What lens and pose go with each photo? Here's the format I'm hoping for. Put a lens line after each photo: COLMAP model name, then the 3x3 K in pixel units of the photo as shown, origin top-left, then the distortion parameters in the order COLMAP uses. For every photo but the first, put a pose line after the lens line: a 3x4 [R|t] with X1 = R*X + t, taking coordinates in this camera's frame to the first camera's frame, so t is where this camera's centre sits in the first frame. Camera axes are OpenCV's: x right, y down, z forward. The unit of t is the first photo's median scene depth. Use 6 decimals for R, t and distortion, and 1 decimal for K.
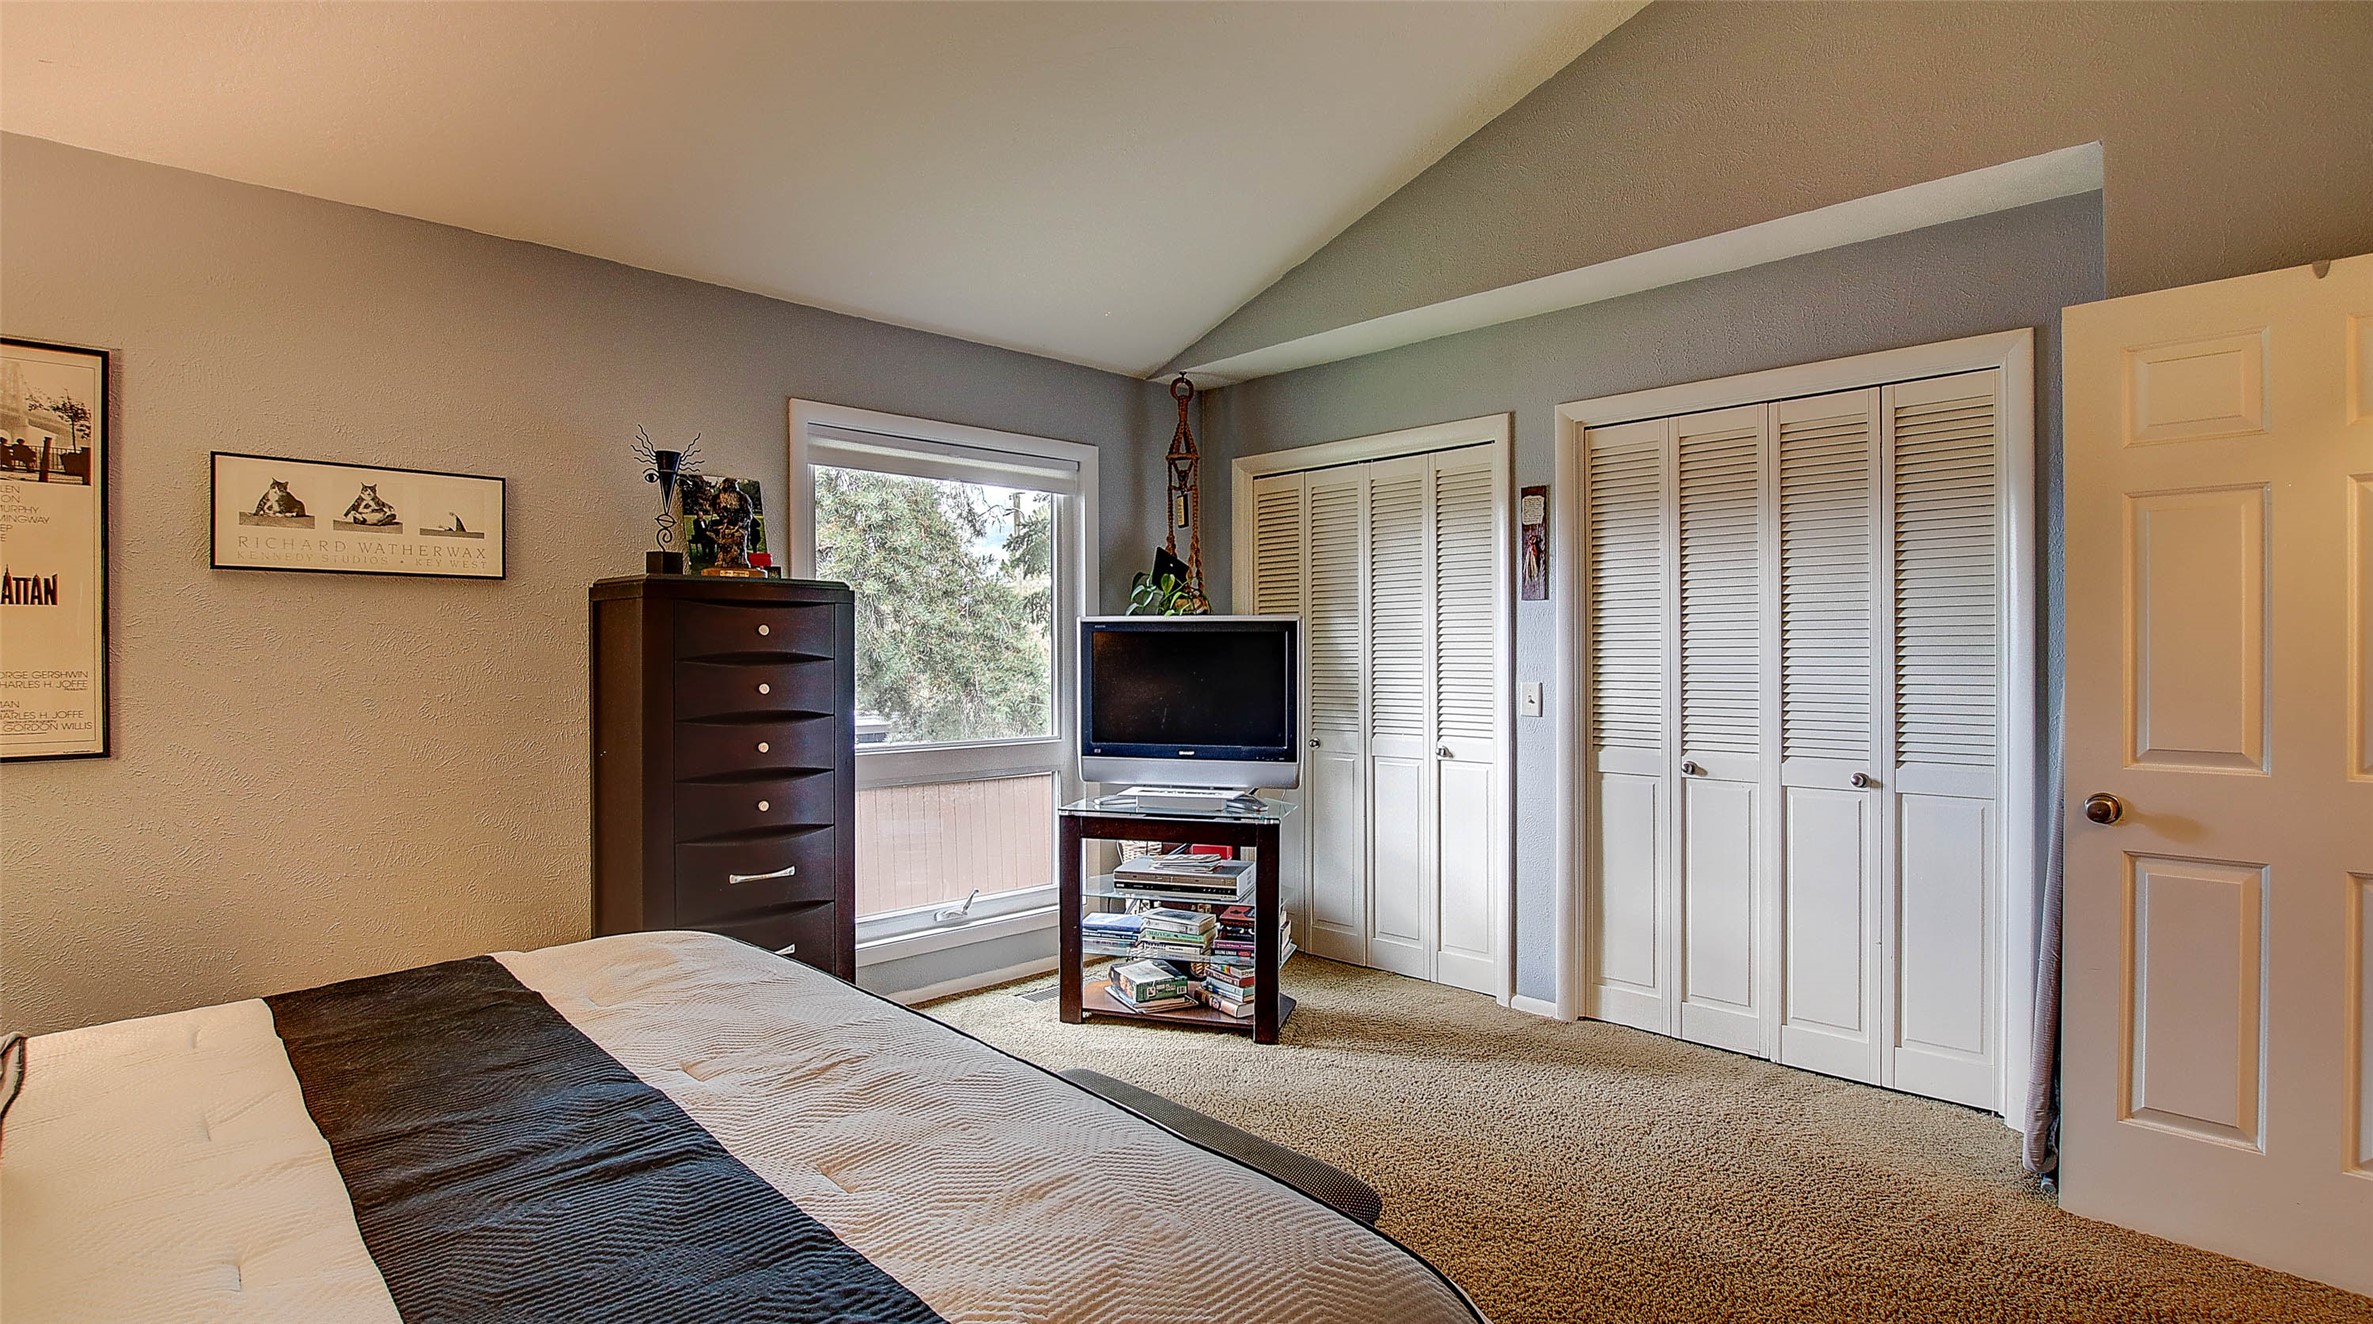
lens RADIAL K [[1159.9, 0, 1186.5], [0, 1159.9, 662.0], [0, 0, 1]] dist [-0.002473, -0.000506]
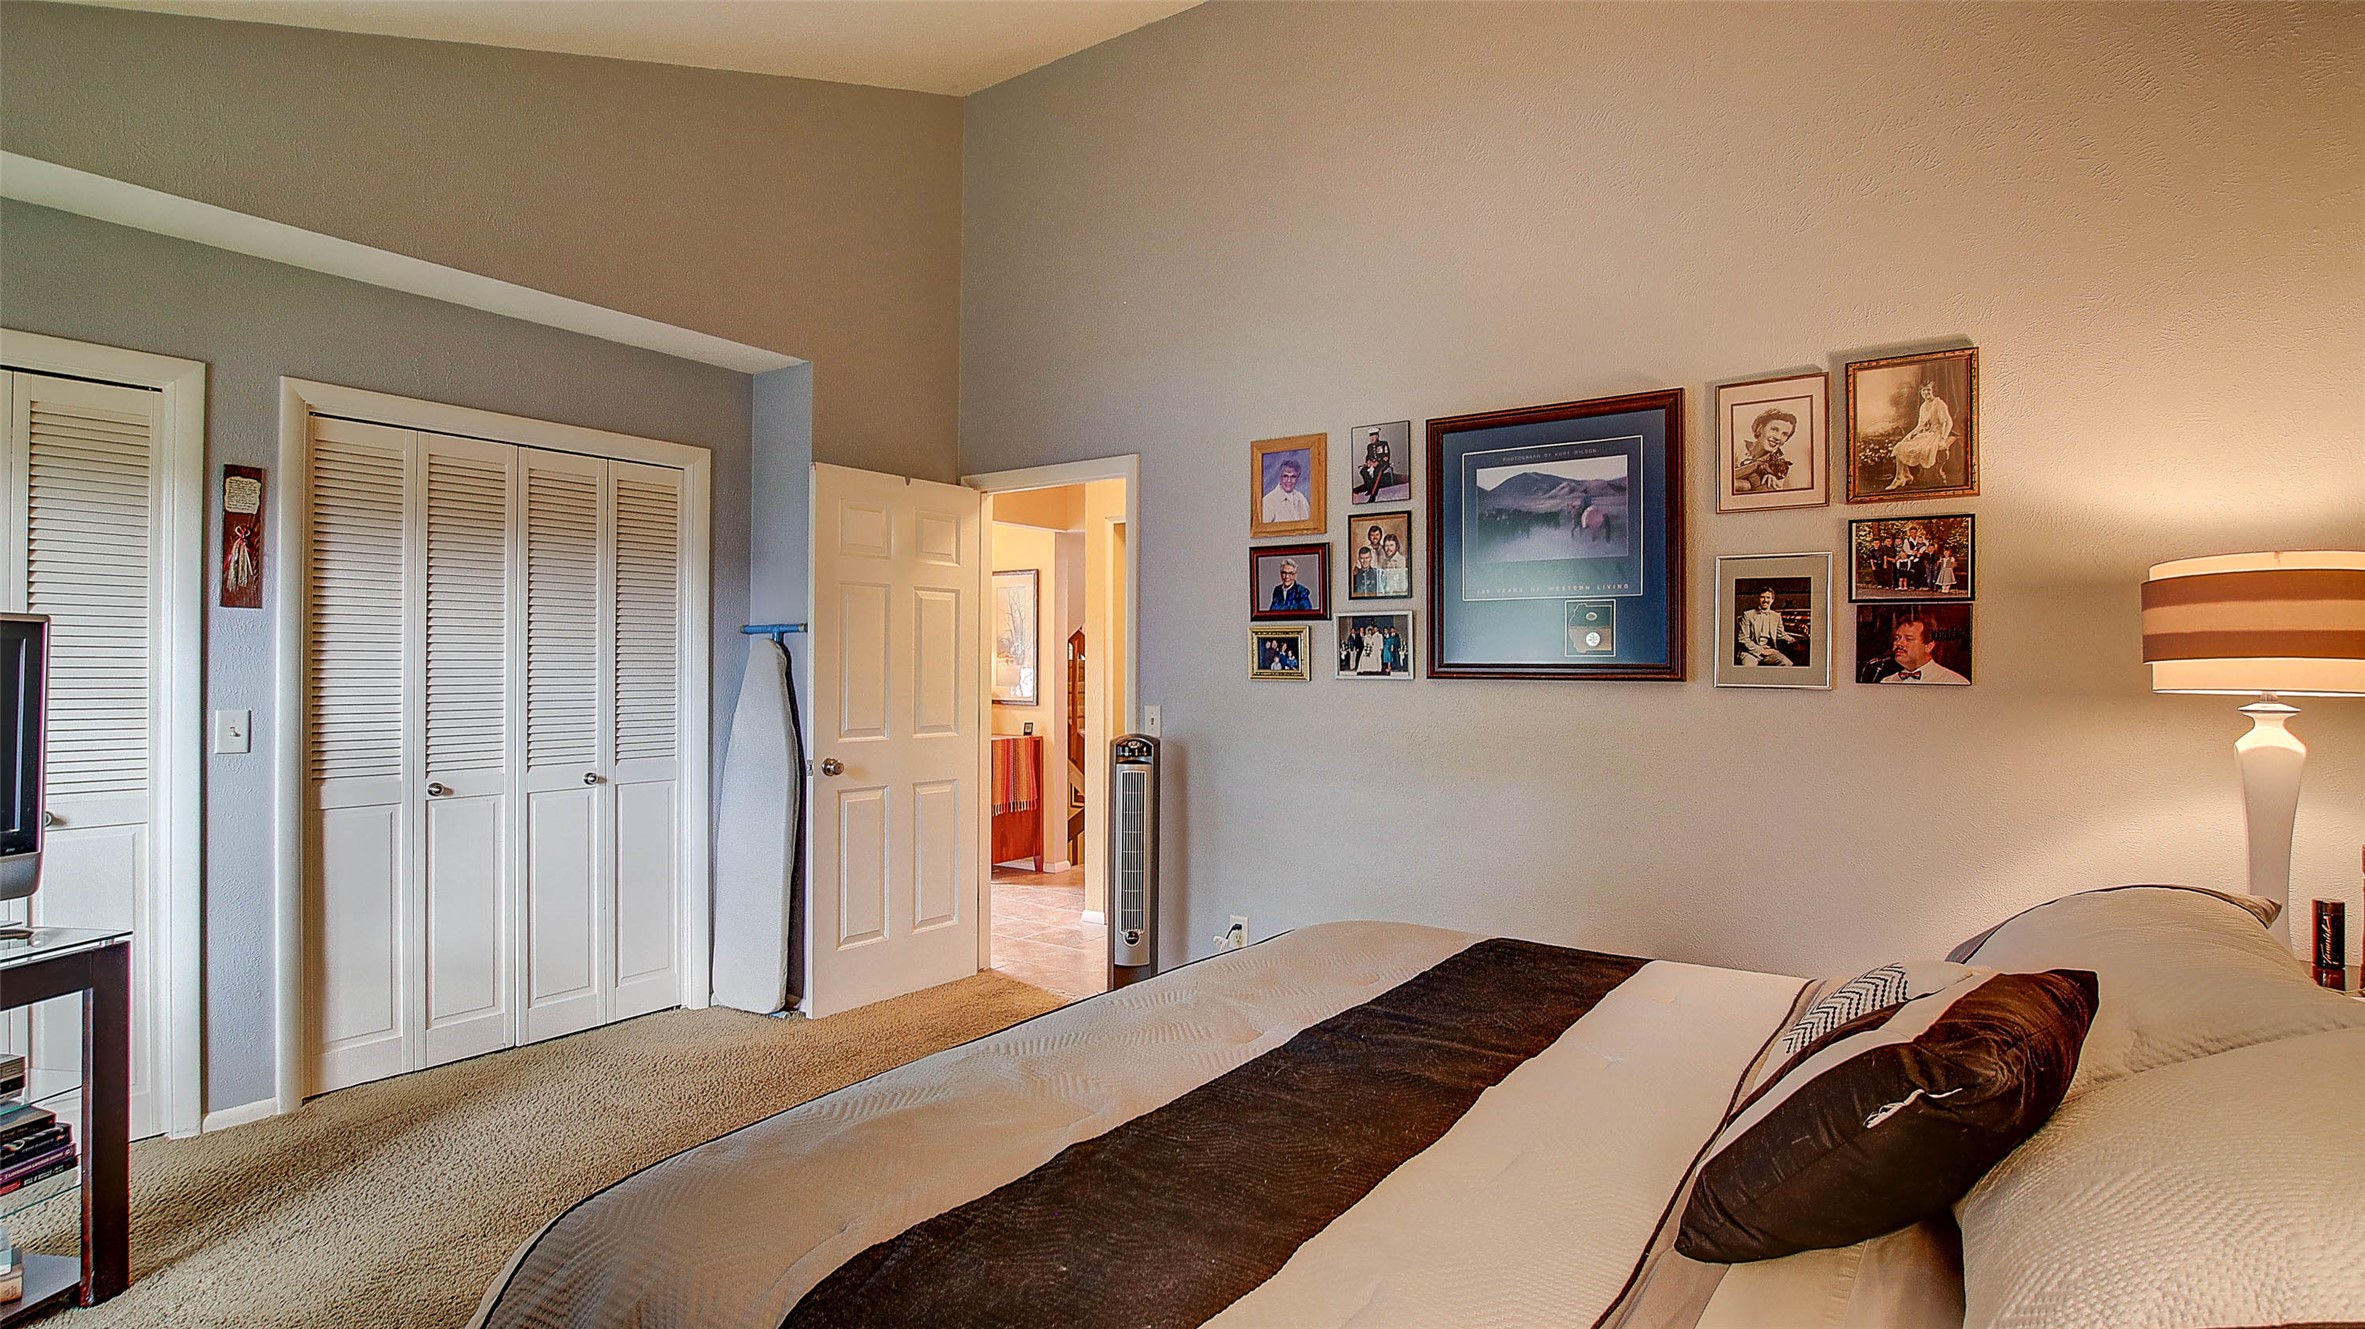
lens RADIAL K [[1181.7, 0, 1182.5], [0, 1181.7, 664.5], [0, 0, 1]] dist [0.000333, 0.000041]
pose [[-0.169851, 0.005673, 0.985453, -0.667306], [0.005265, 0.999974, -0.004849, -0.007294], [-0.985456, 0.004365, -0.169876, 0.537972]]
